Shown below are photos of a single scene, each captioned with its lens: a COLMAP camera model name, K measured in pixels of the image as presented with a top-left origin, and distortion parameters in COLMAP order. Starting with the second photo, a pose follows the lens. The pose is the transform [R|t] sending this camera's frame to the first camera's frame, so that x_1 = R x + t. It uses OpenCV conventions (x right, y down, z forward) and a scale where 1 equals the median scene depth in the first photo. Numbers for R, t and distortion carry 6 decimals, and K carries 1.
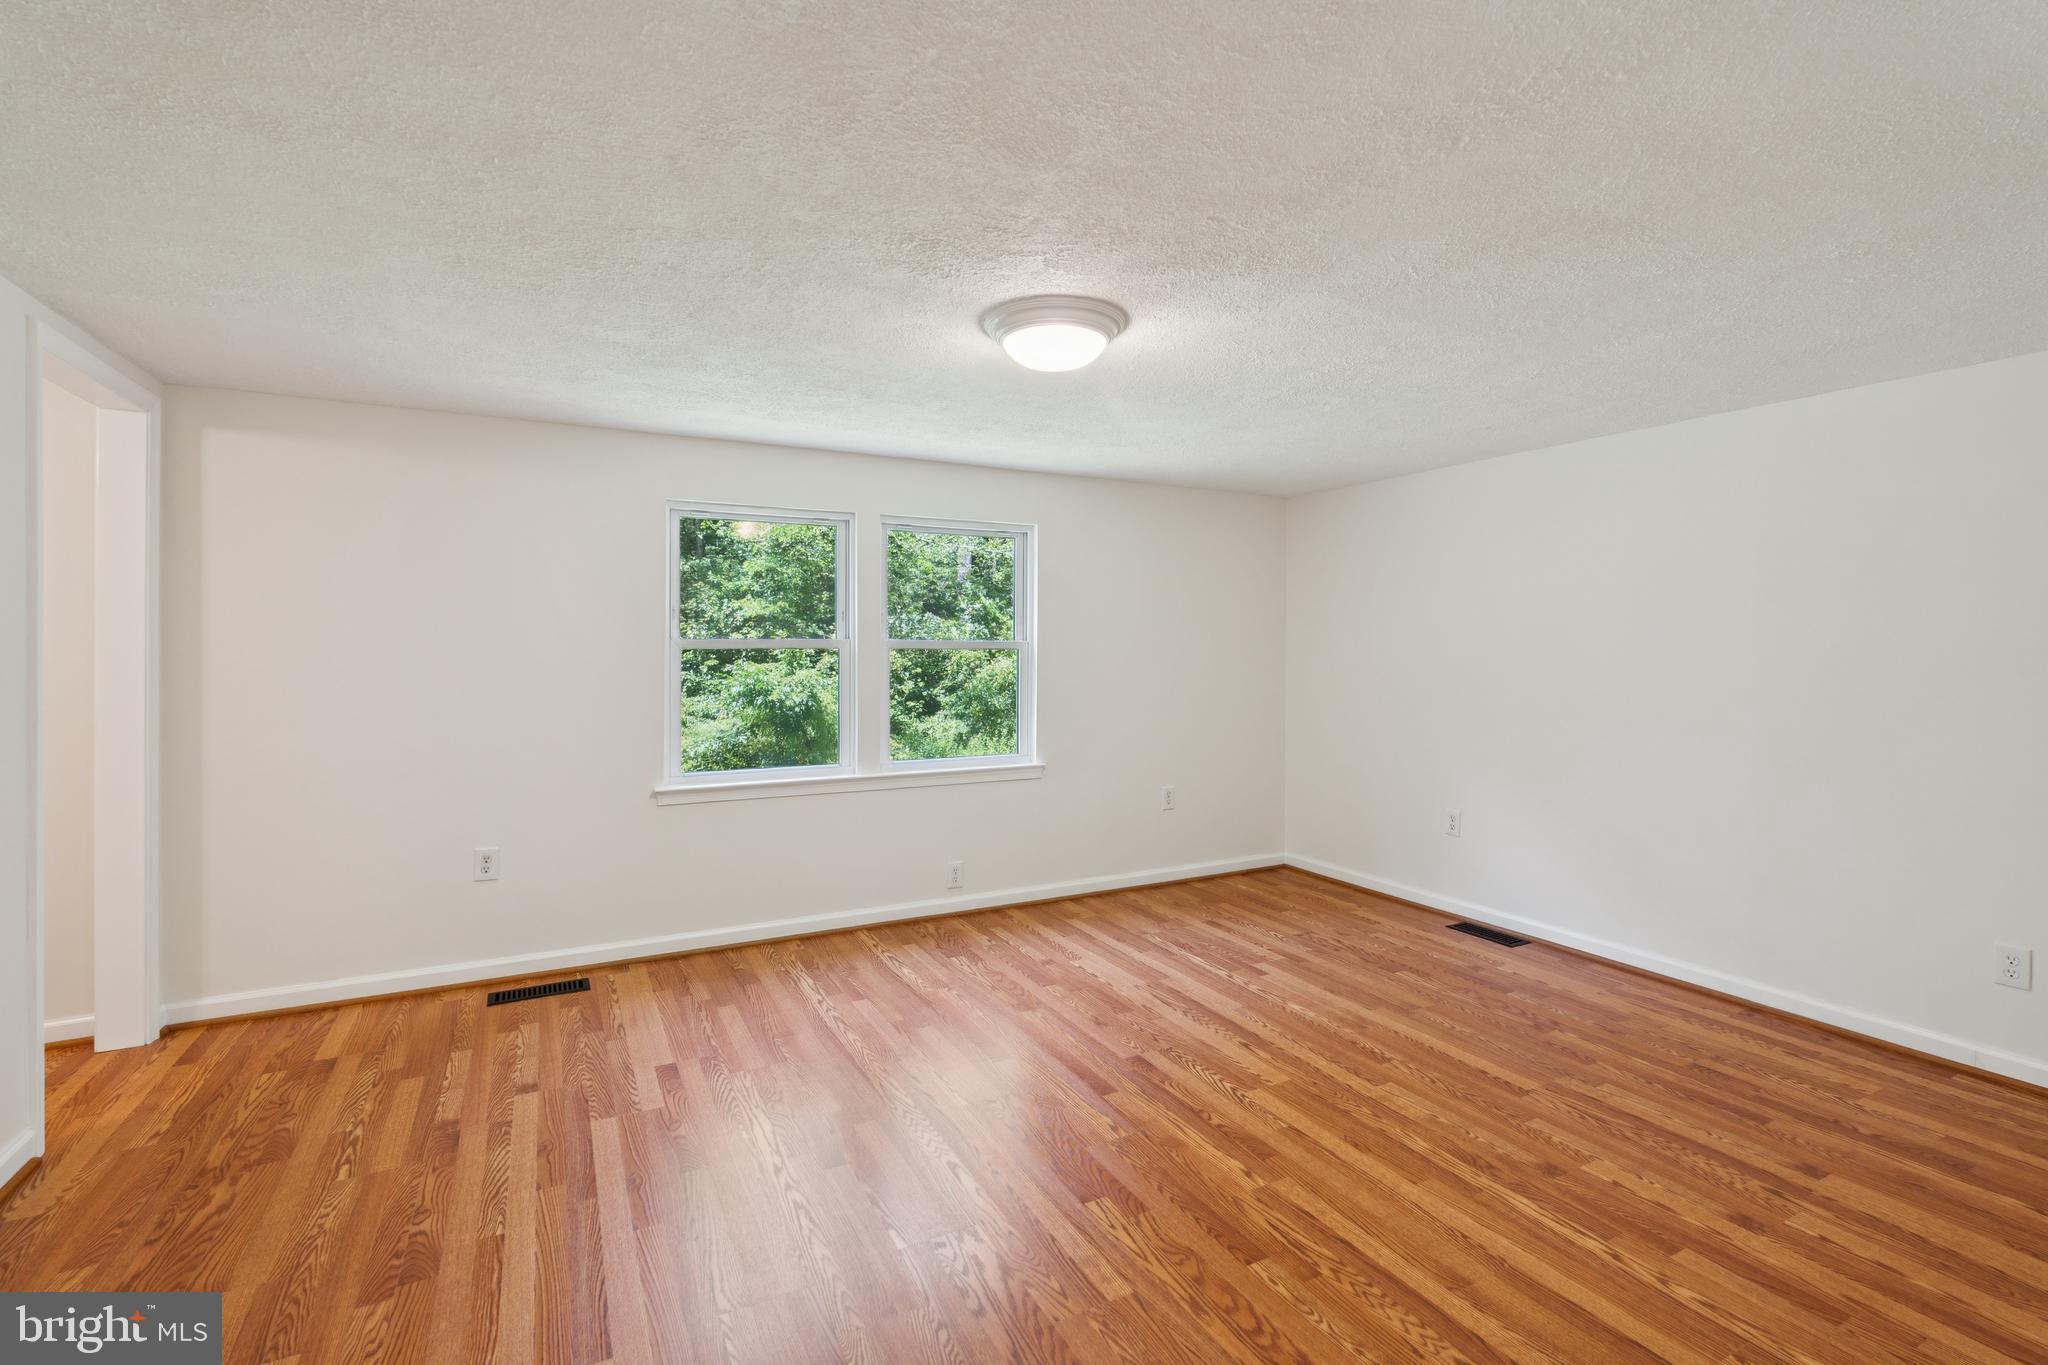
lens RADIAL K [[914.0, 0, 1022.5], [0, 914.0, 661.0], [0, 0, 1]] dist [-0.005434, -0.000048]
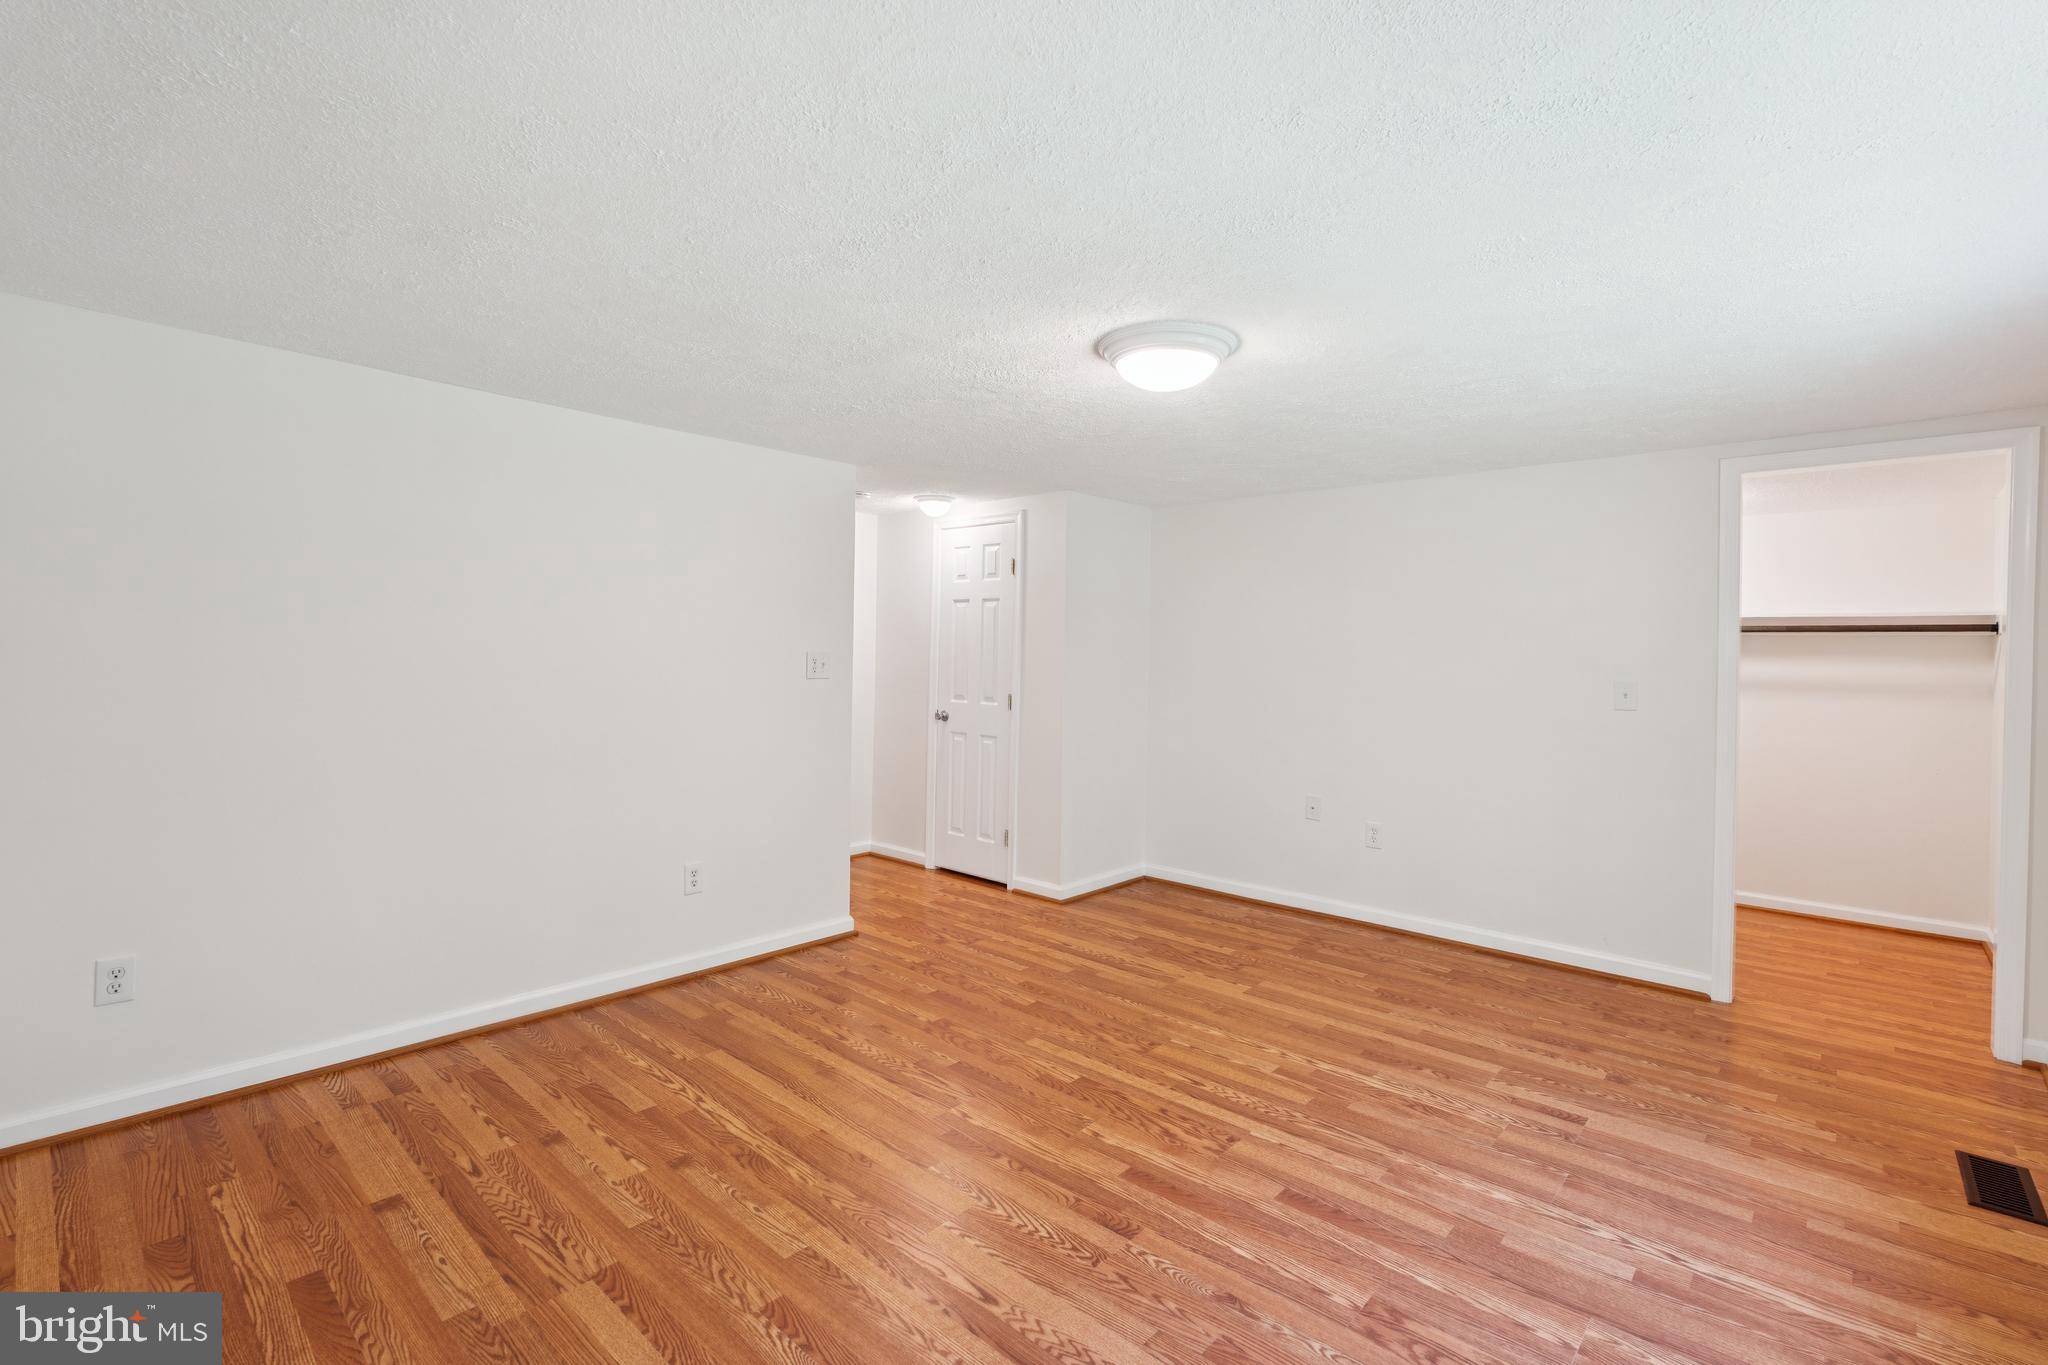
lens RADIAL K [[914.0, 0, 1022.5], [0, 914.0, 661.0], [0, 0, 1]] dist [-0.005434, -0.000048]
pose [[-0.937884, -0.015943, -0.346583, 0.548232], [-0.023505, 0.999568, 0.017625, -0.027587], [0.346152, 0.024677, -0.937854, 1.950932]]
